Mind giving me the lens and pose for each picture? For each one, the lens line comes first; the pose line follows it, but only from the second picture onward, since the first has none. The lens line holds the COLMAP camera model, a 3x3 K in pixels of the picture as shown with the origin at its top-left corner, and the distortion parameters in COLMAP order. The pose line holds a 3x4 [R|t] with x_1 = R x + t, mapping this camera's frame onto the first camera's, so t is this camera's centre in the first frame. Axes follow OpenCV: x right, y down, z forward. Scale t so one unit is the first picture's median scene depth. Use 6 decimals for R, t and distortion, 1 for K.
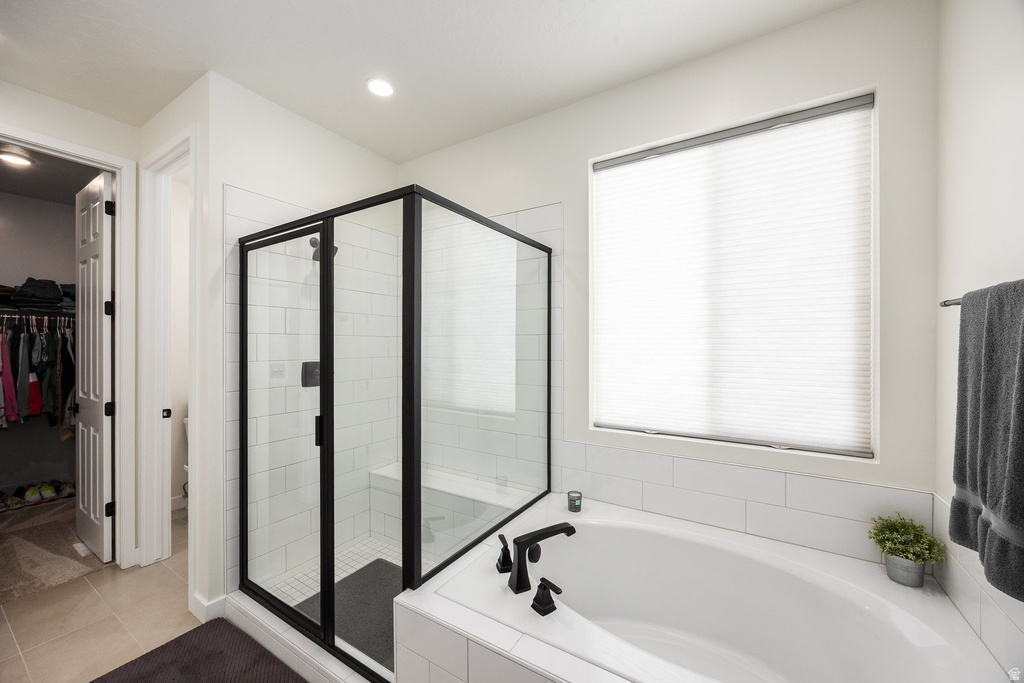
lens RADIAL K [[392.5, 0, 512.5], [0, 392.5, 344.8], [0, 0, 1]] dist [-0.001053, -0.000303]
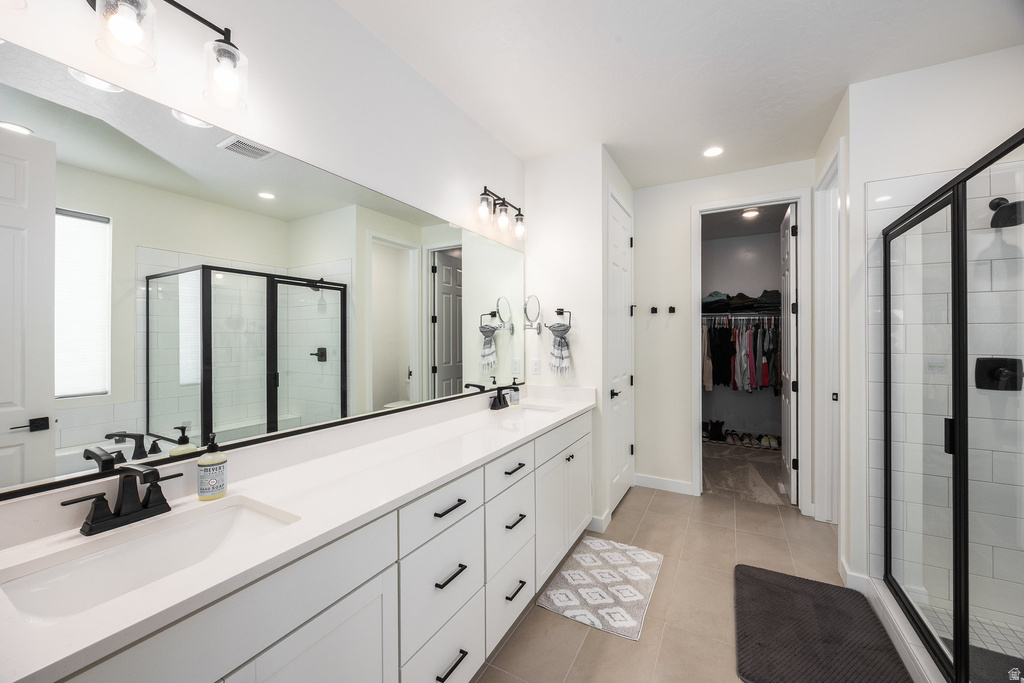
lens RADIAL K [[392.5, 0, 512.5], [0, 392.5, 344.8], [0, 0, 1]] dist [-0.001053, -0.000303]
pose [[0.054158, 0.017877, -0.998372, 0.208540], [0.002086, 0.999836, 0.018017, 0.001581], [0.998530, -0.003058, 0.054112, 0.001761]]
